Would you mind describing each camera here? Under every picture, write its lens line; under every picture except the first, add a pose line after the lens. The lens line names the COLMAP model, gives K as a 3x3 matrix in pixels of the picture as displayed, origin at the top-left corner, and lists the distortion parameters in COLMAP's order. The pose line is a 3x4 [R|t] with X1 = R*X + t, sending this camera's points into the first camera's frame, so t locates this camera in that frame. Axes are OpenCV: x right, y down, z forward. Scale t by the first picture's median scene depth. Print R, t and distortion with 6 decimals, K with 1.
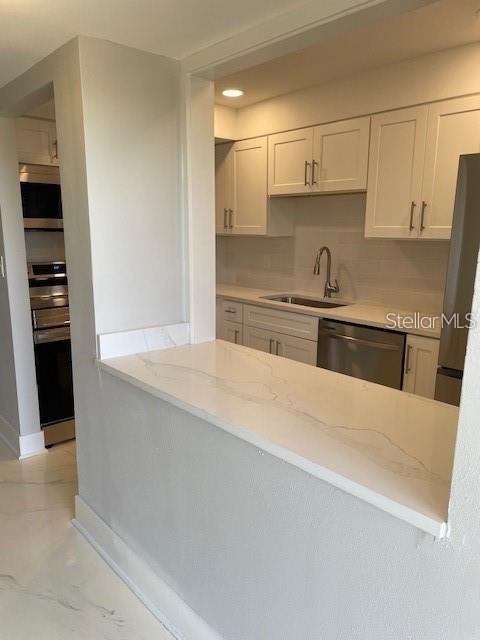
lens RADIAL K [[478.2, 0, 238.4], [0, 478.2, 328.1], [0, 0, 1]] dist [0.029772, -0.003983]
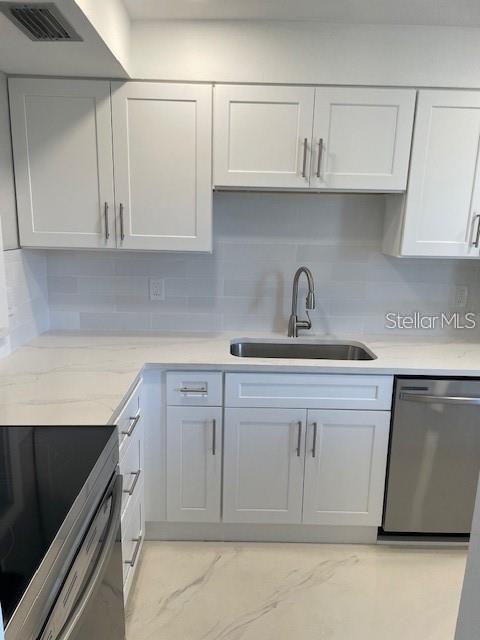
lens RADIAL K [[478.2, 0, 238.4], [0, 478.2, 328.1], [0, 0, 1]] dist [0.029772, -0.003983]
pose [[0.650641, -0.155268, 0.743343, -0.400962], [0.137343, 0.986791, 0.085905, -0.151724], [-0.746862, 0.046200, 0.663372, 0.599628]]
